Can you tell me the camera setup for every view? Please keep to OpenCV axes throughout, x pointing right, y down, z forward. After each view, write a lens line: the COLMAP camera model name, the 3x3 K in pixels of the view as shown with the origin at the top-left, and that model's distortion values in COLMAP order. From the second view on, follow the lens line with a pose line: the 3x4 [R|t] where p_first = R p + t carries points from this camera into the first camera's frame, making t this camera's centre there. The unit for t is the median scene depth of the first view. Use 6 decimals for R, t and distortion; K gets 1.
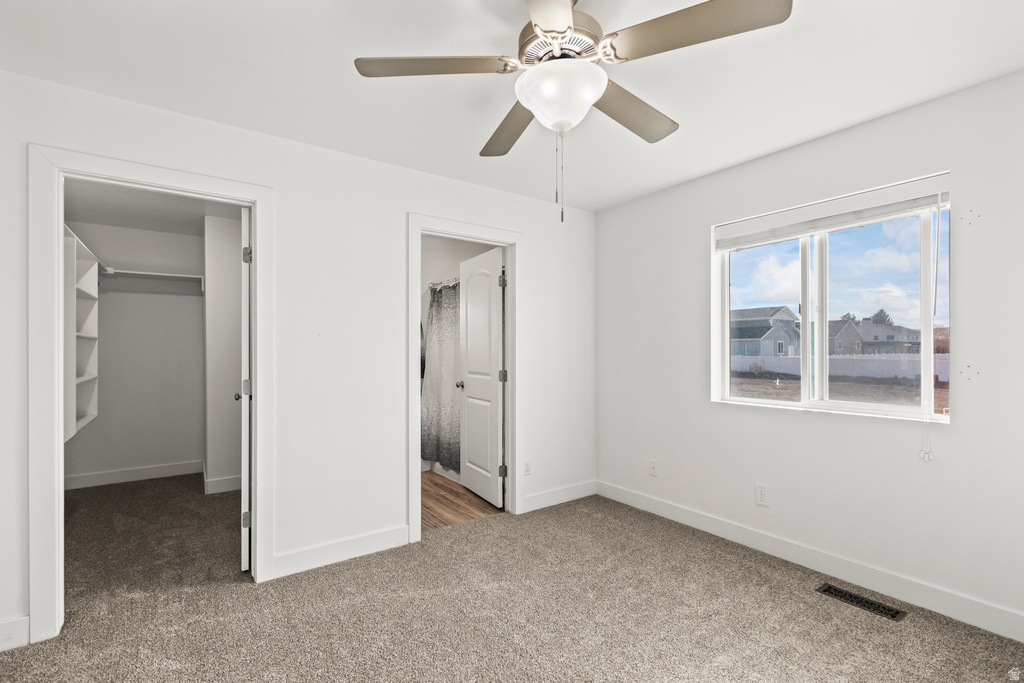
lens RADIAL K [[467.2, 0, 522.2], [0, 467.2, 349.1], [0, 0, 1]] dist [0.011058, -0.002263]
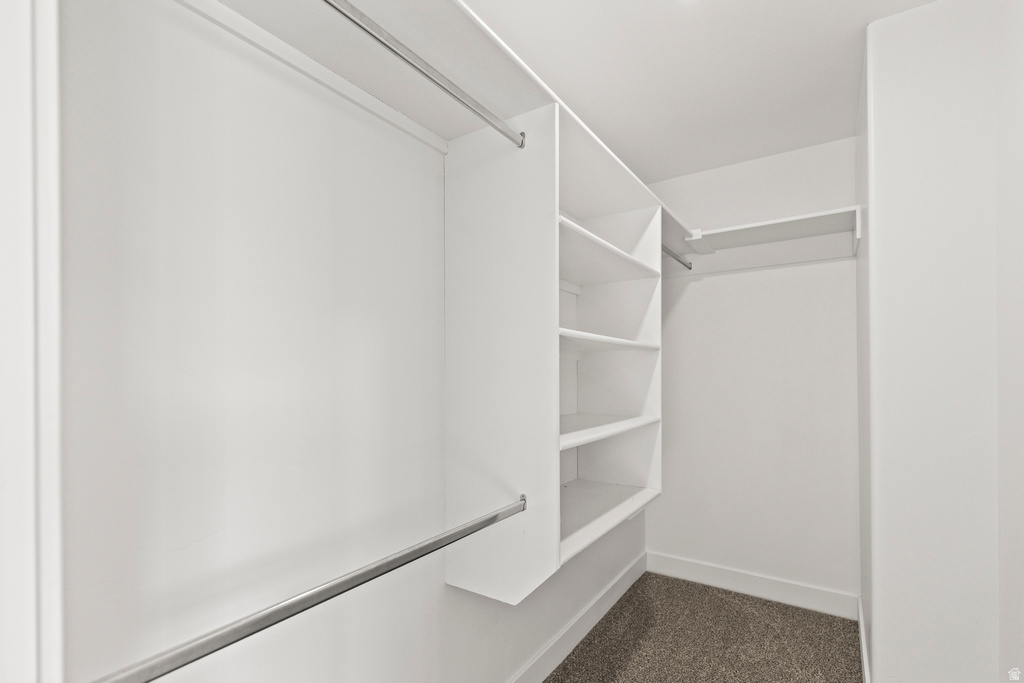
lens RADIAL K [[467.2, 0, 503.4], [0, 467.2, 374.7], [0, 0, 1]] dist [0.011058, -0.002263]
pose [[0.334858, 0.008708, -0.942228, -0.458274], [0.002263, 0.999947, 0.010046, 0.001264], [0.942266, -0.005497, 0.334821, 0.651858]]
